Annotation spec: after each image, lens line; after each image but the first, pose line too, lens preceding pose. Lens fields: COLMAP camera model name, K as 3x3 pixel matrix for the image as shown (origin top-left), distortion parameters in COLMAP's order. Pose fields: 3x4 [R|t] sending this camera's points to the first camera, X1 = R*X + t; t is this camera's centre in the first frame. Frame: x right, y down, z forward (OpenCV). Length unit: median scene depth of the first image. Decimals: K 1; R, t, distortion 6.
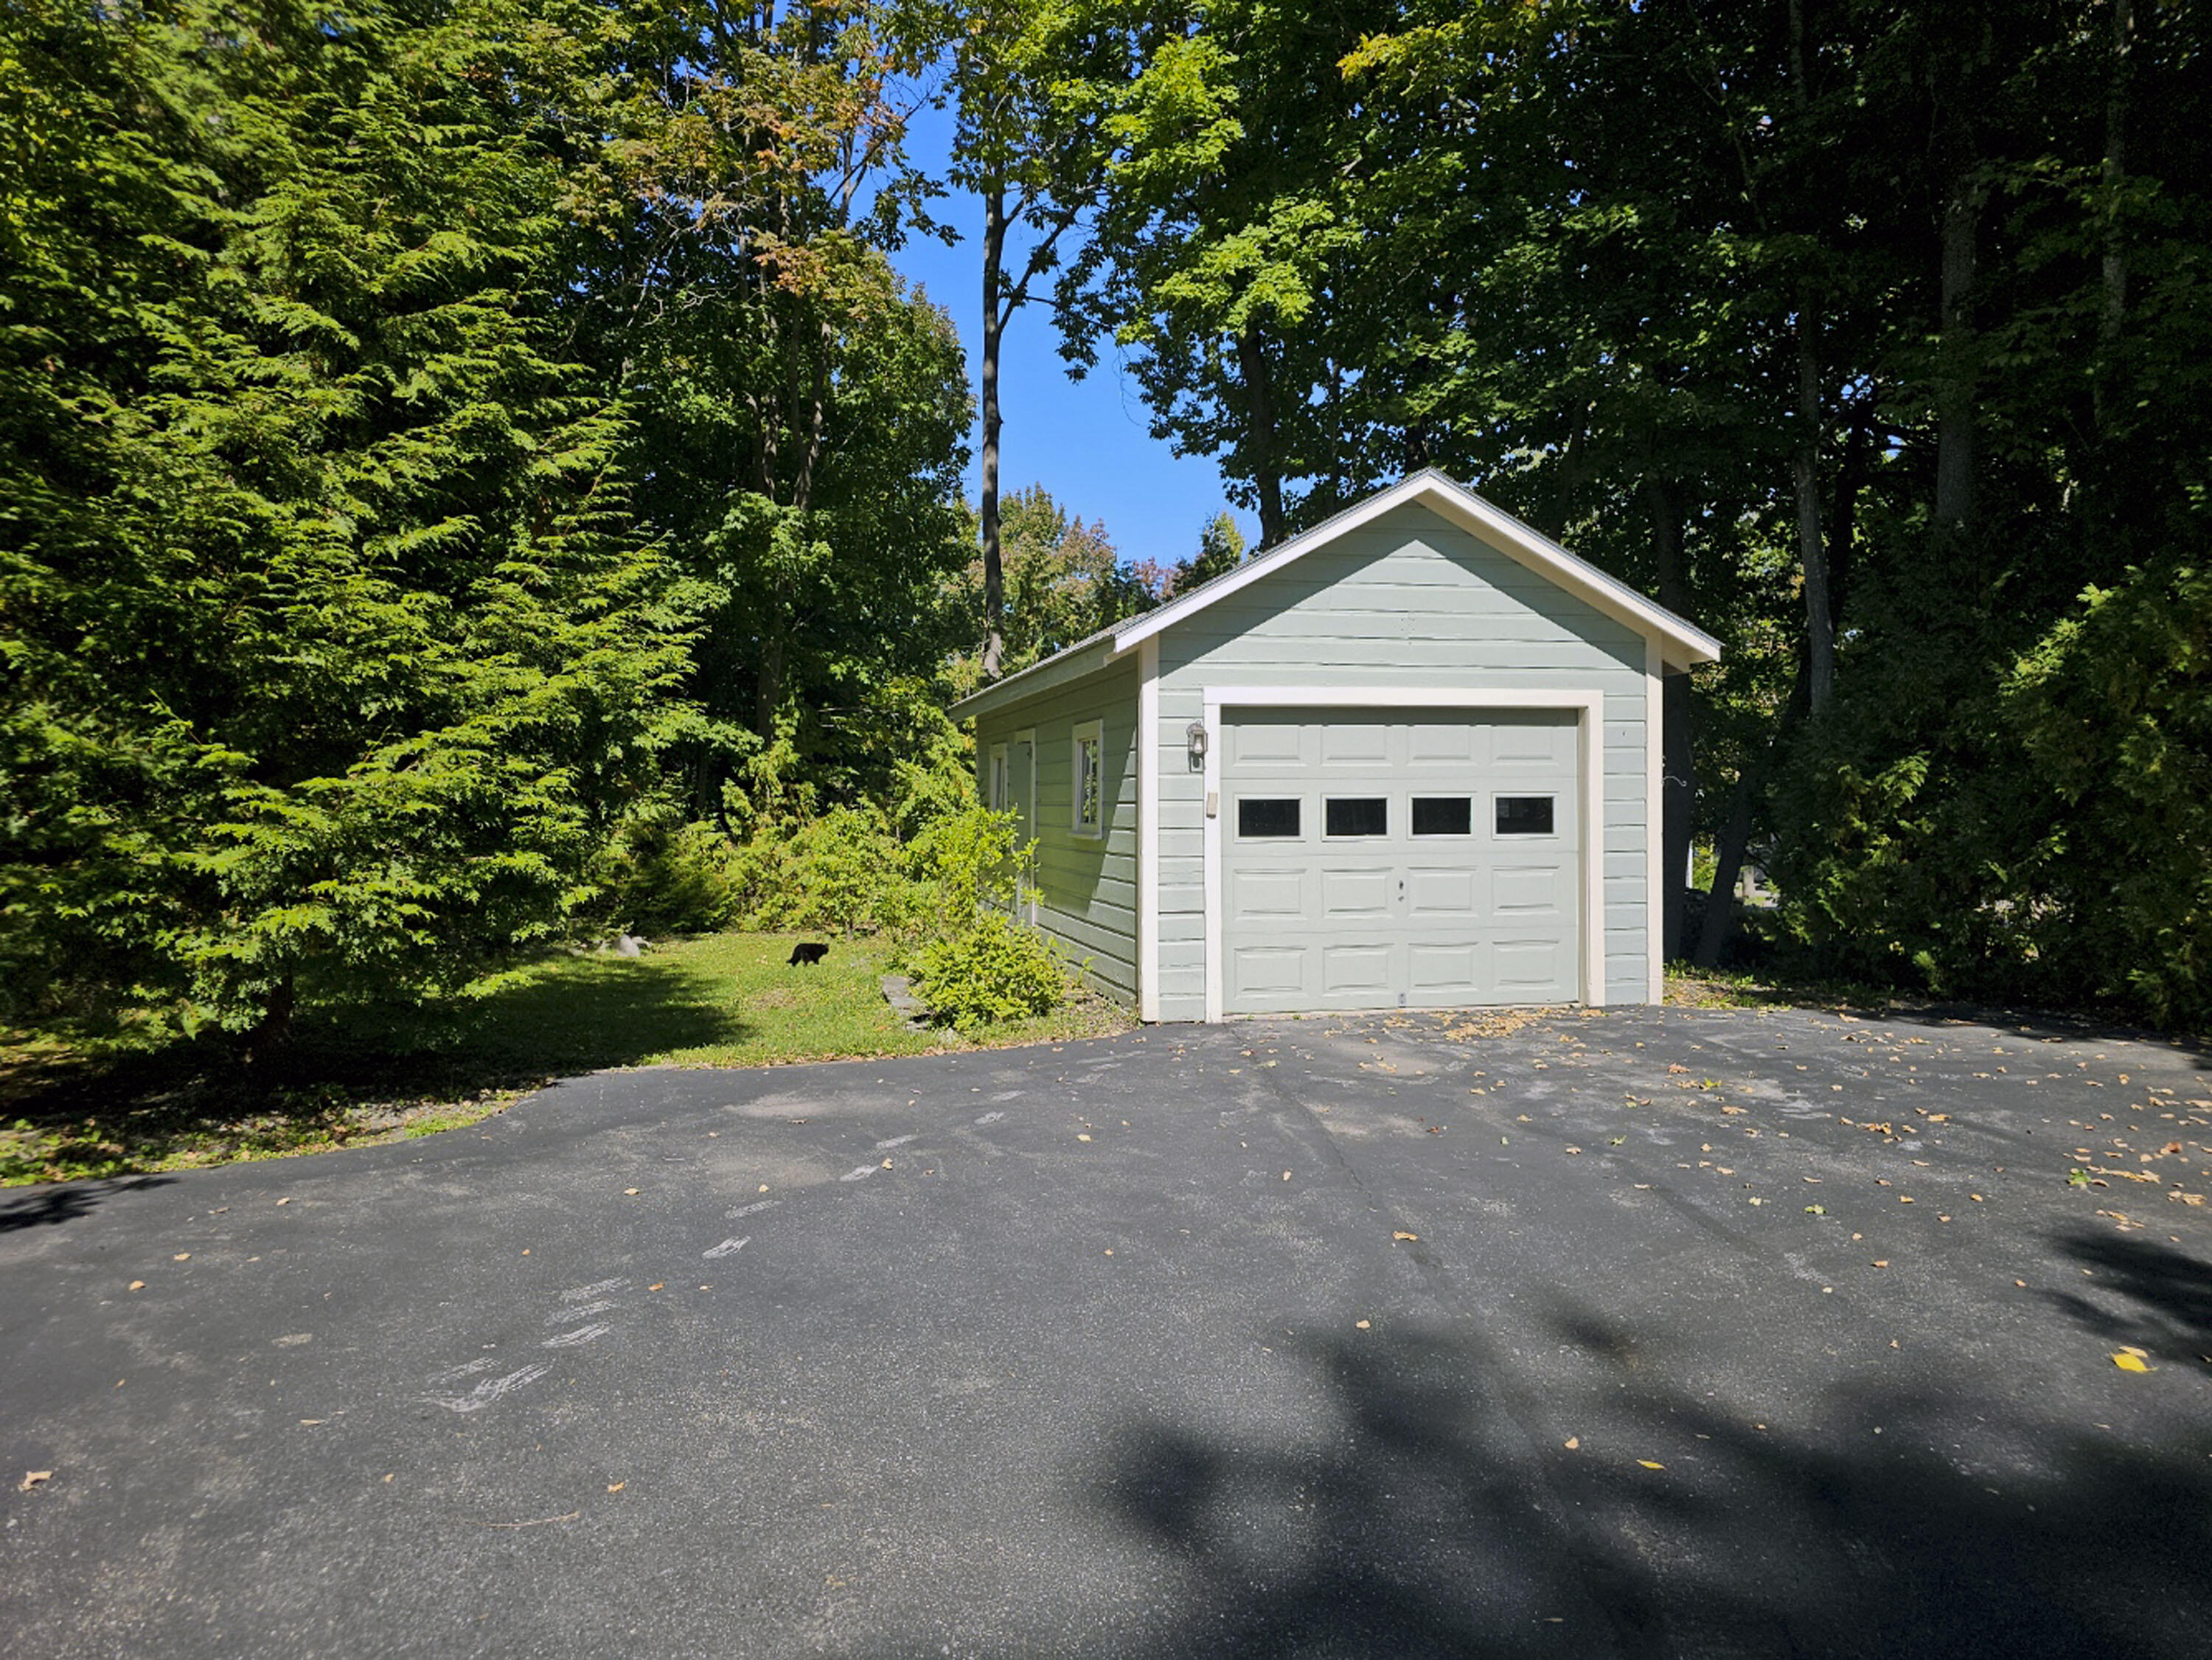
lens RADIAL K [[1568.8, 0, 1106.0], [0, 1568.8, 830.0], [0, 0, 1]] dist [-0.002573, -0.001135]
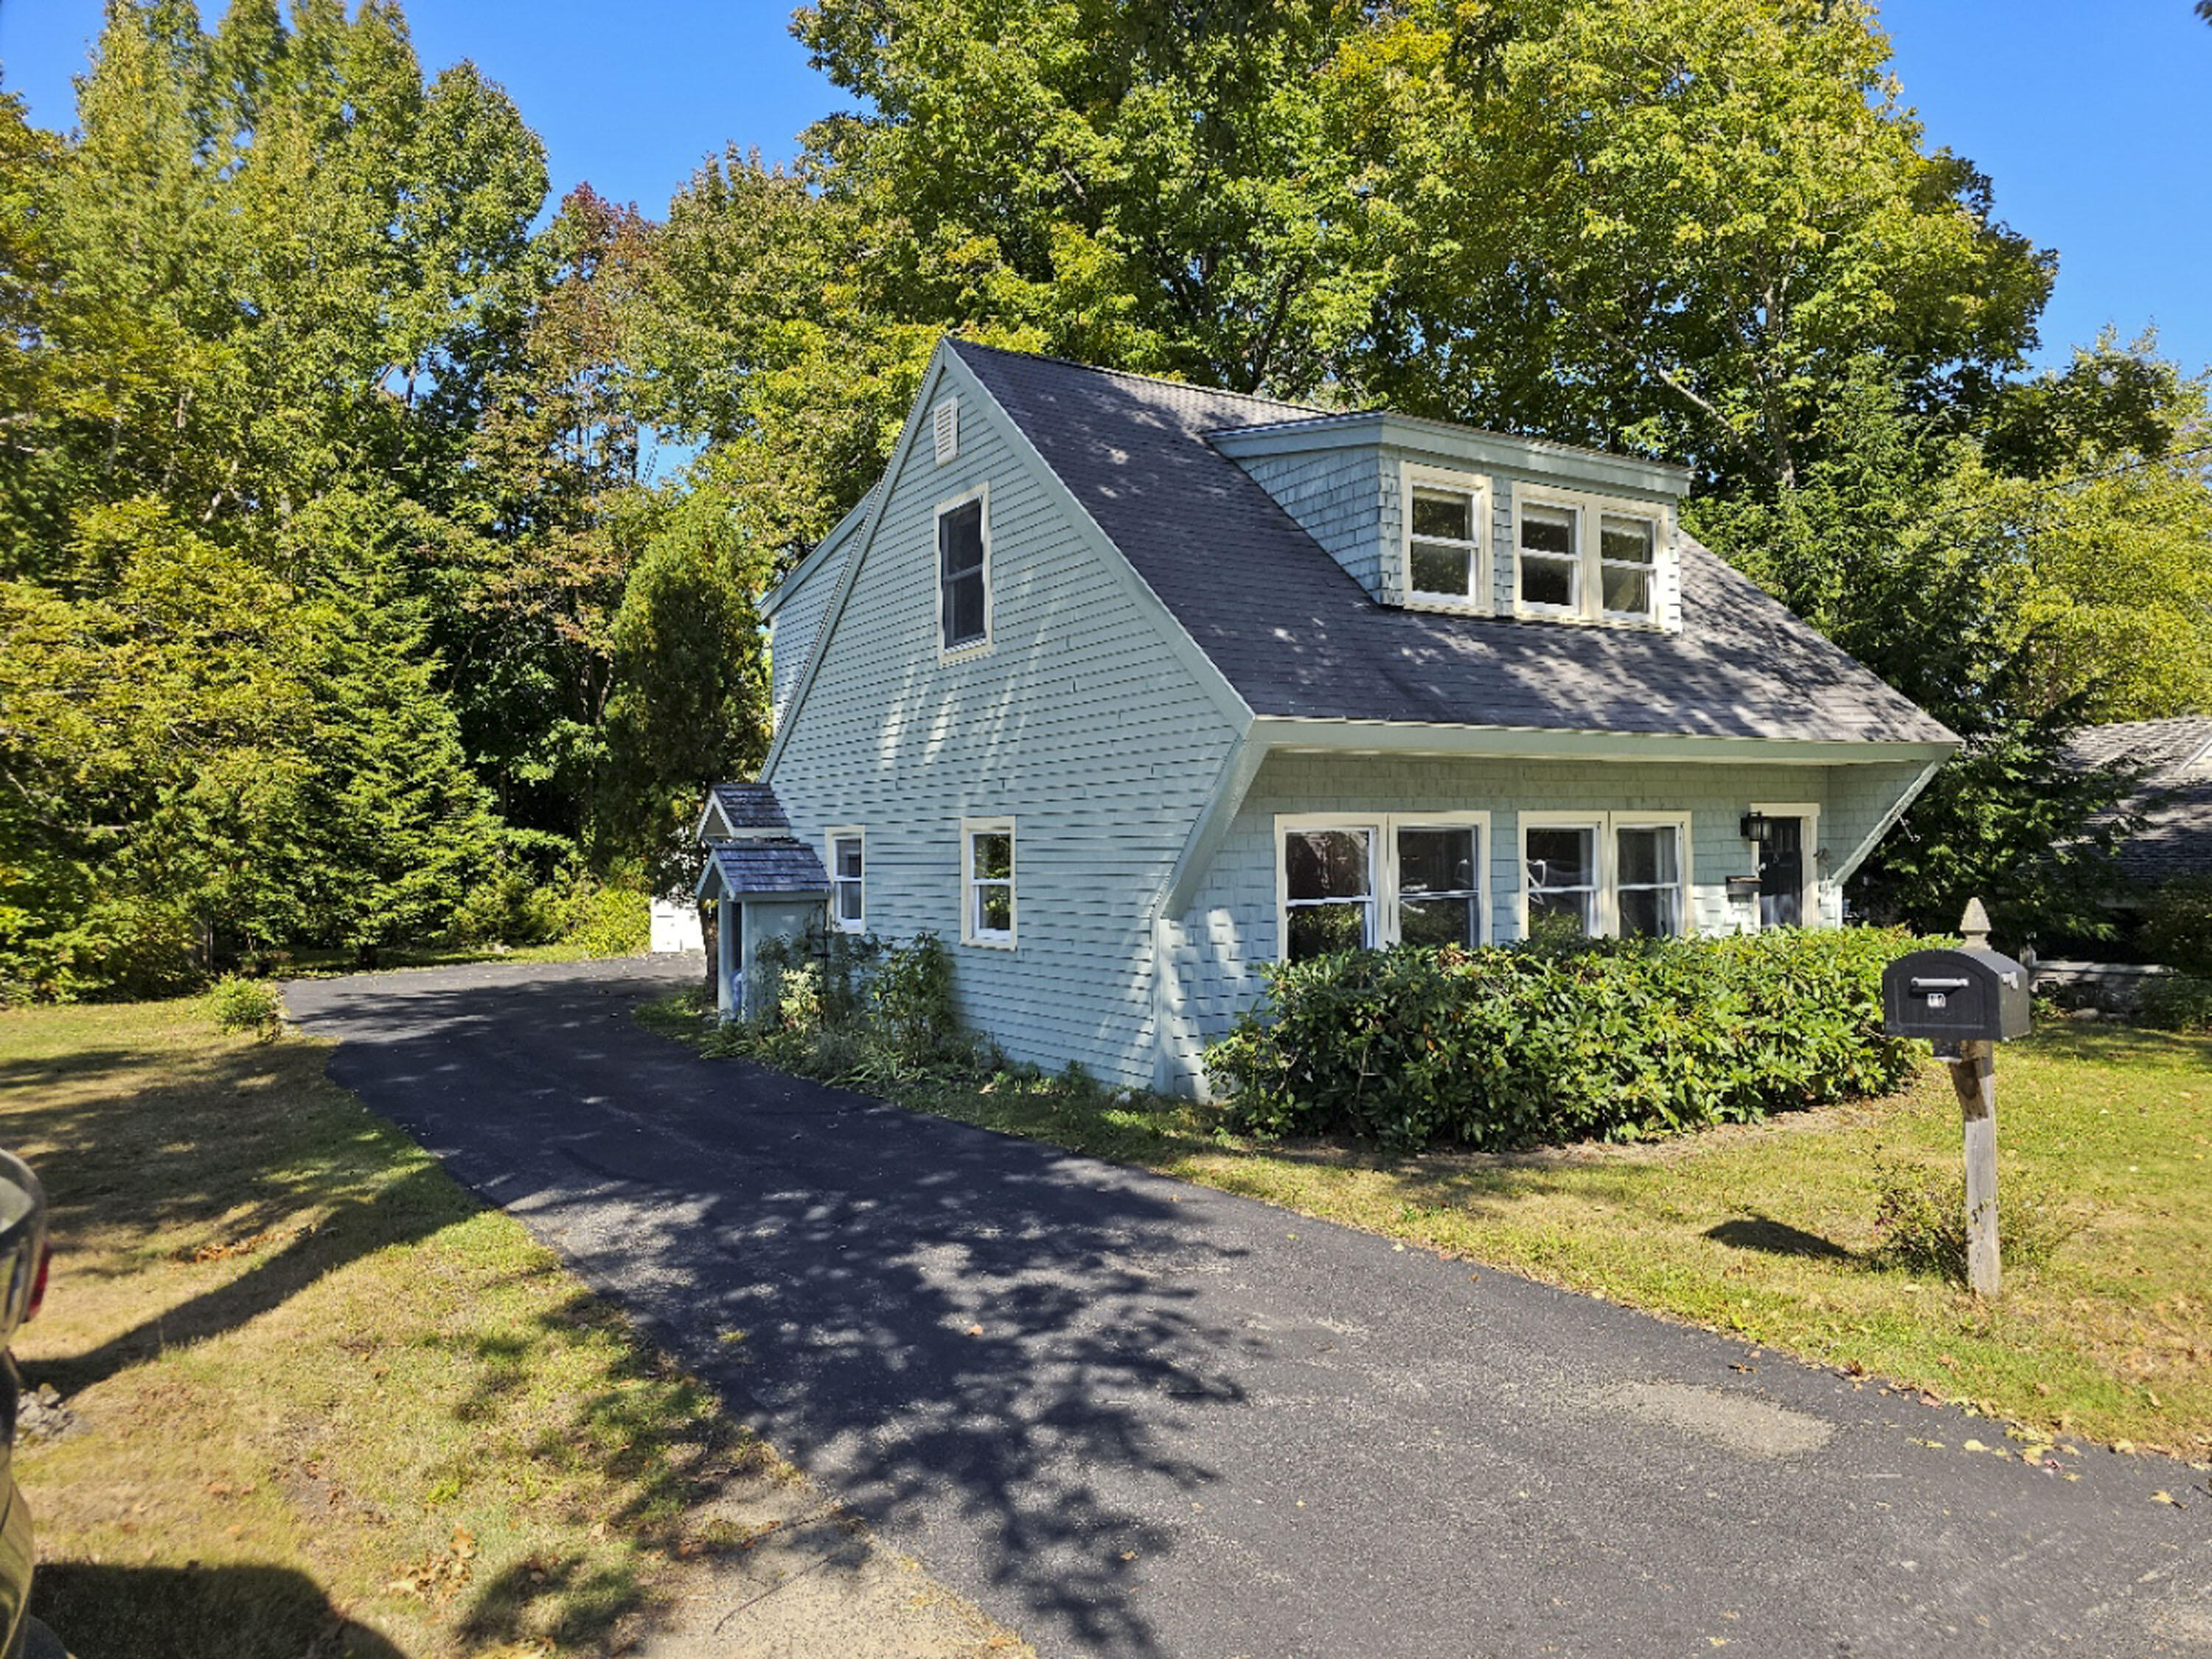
lens RADIAL K [[1568.7, 0, 1106.0], [0, 1568.7, 829.5], [0, 0, 1]] dist [-0.002573, -0.001135]
pose [[0.999091, -0.016186, 0.039440, 0.402234], [0.017516, 0.999282, -0.033589, 0.000474], [-0.038868, 0.034249, 0.998657, -1.062791]]
